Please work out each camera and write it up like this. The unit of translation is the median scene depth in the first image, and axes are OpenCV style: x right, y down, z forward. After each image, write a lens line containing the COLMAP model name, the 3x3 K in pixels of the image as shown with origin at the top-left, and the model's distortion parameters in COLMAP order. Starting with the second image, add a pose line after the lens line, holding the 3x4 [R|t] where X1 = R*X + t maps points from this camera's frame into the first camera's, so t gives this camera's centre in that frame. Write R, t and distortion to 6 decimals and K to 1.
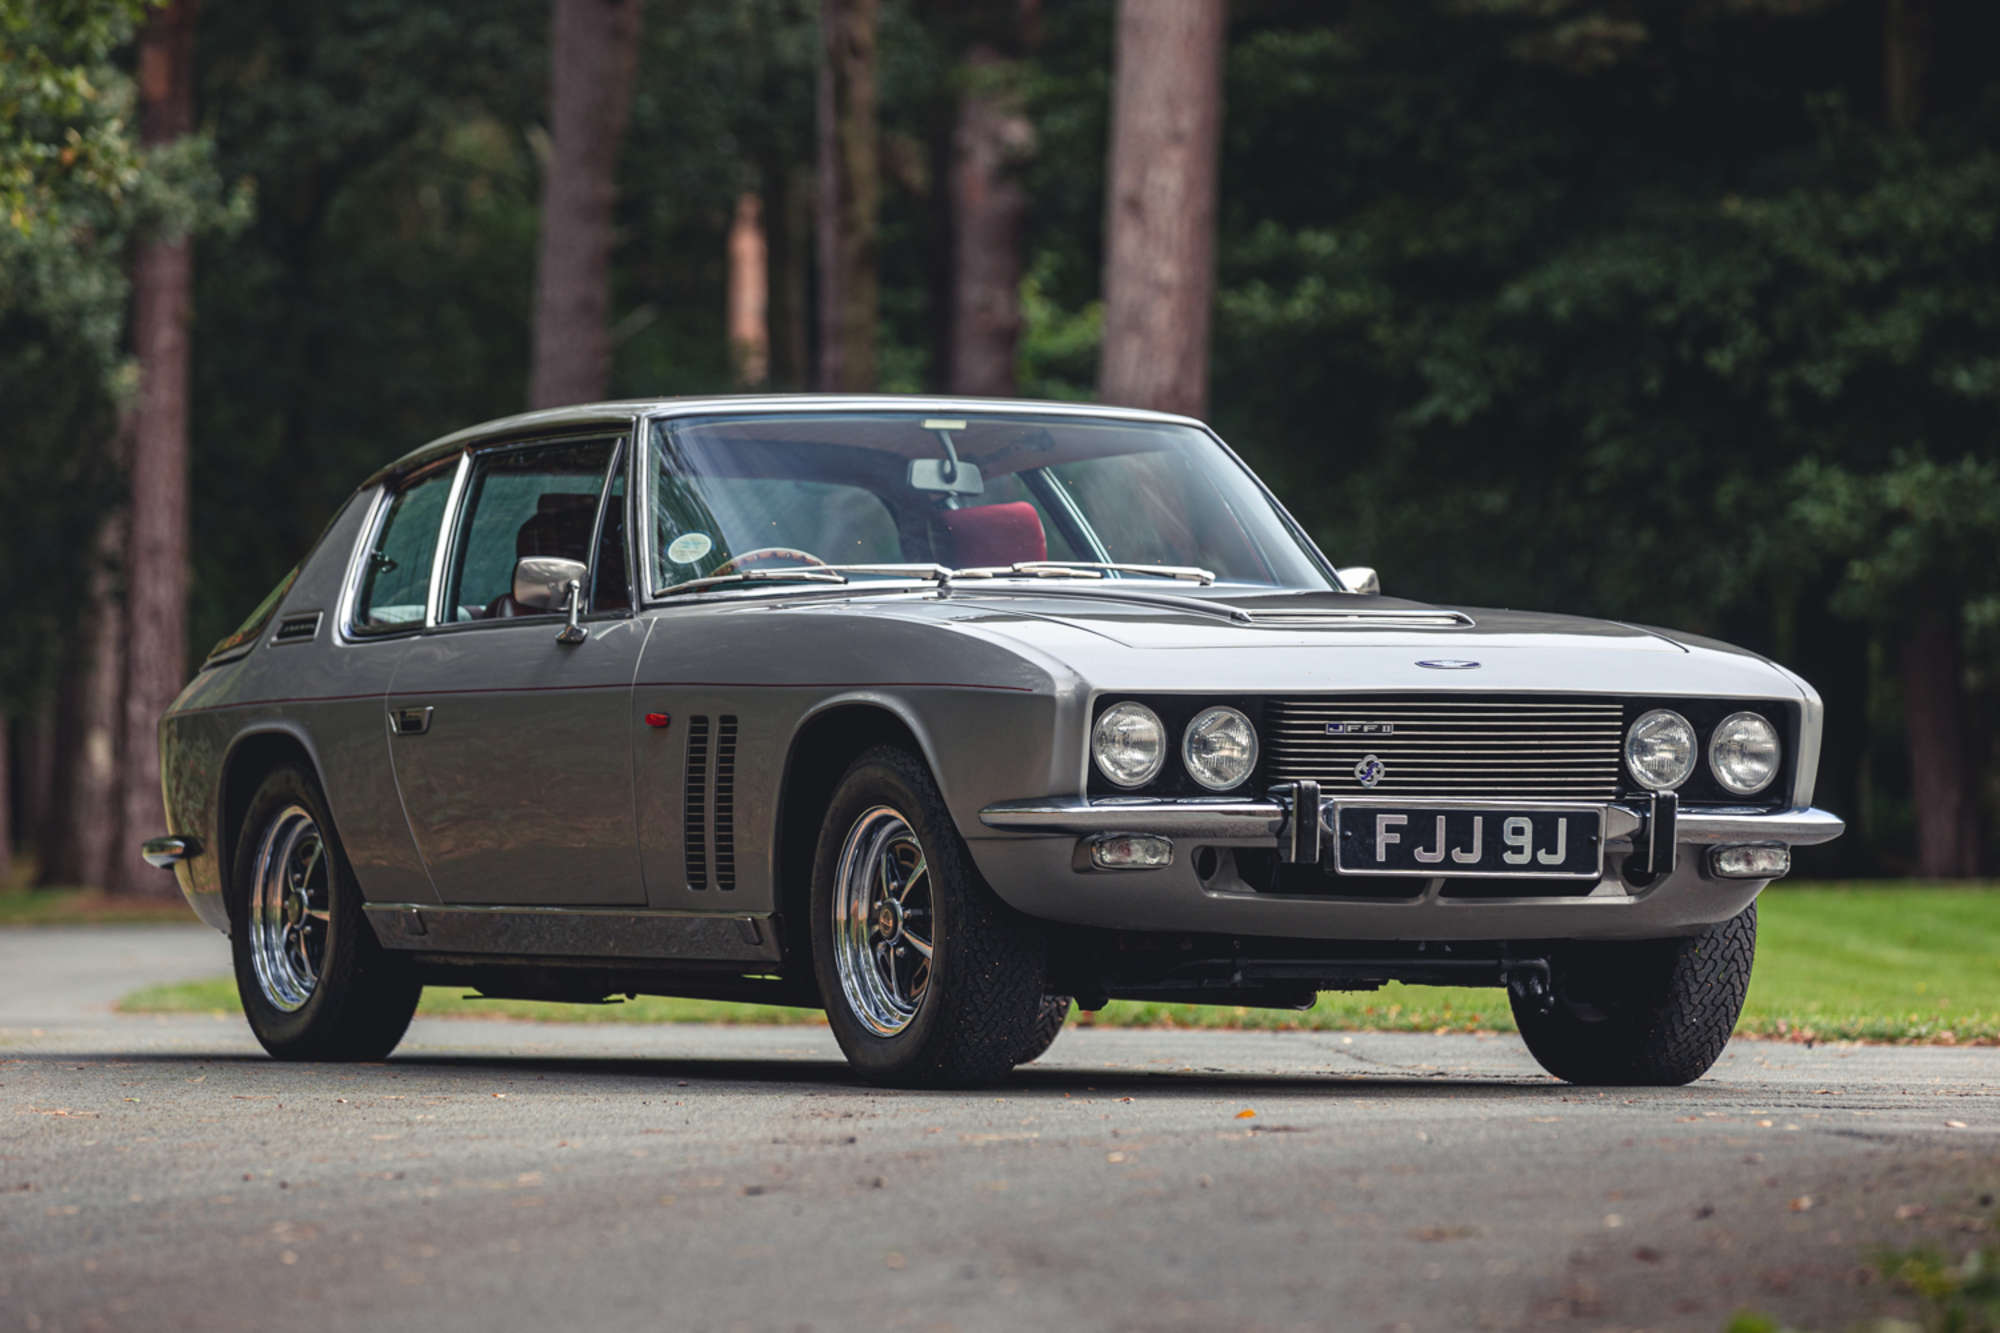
lens RADIAL K [[11597.7, 0, 1000.0], [0, 11597.7, 666.5], [0, 0, 1]] dist [0.645586, 2.571344]
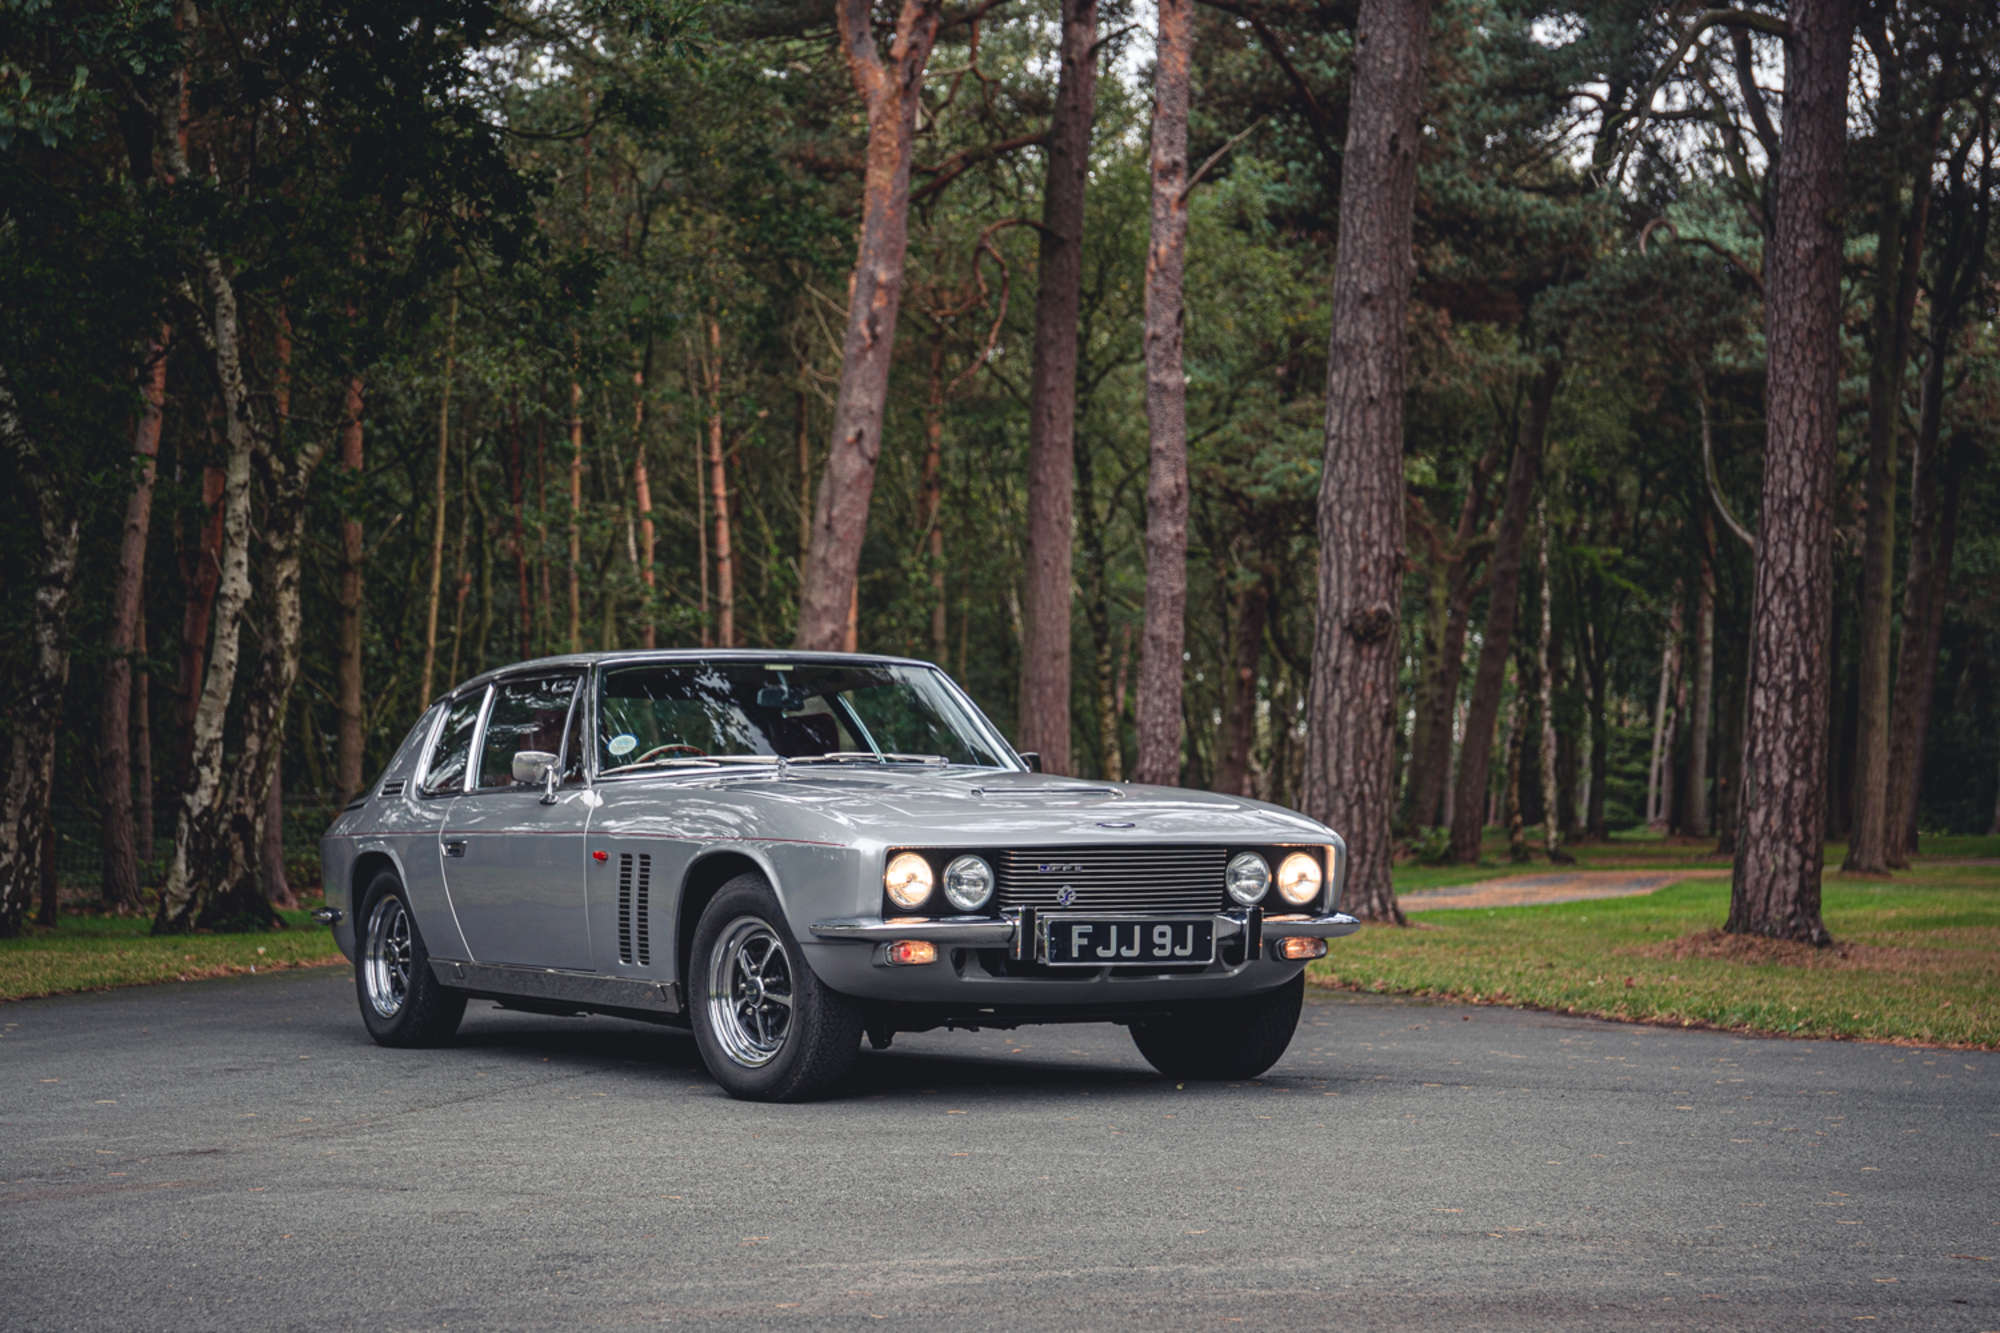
lens RADIAL K [[3596.0, 0, 1000.0], [0, 3596.0, 666.5], [0, 0, 1]] dist [0.102869, -0.040701]
pose [[0.997947, -0.001184, 0.064028, -0.006899], [0.002480, 0.999794, -0.020169, -0.011527], [-0.063991, 0.020287, 0.997744, 0.528879]]
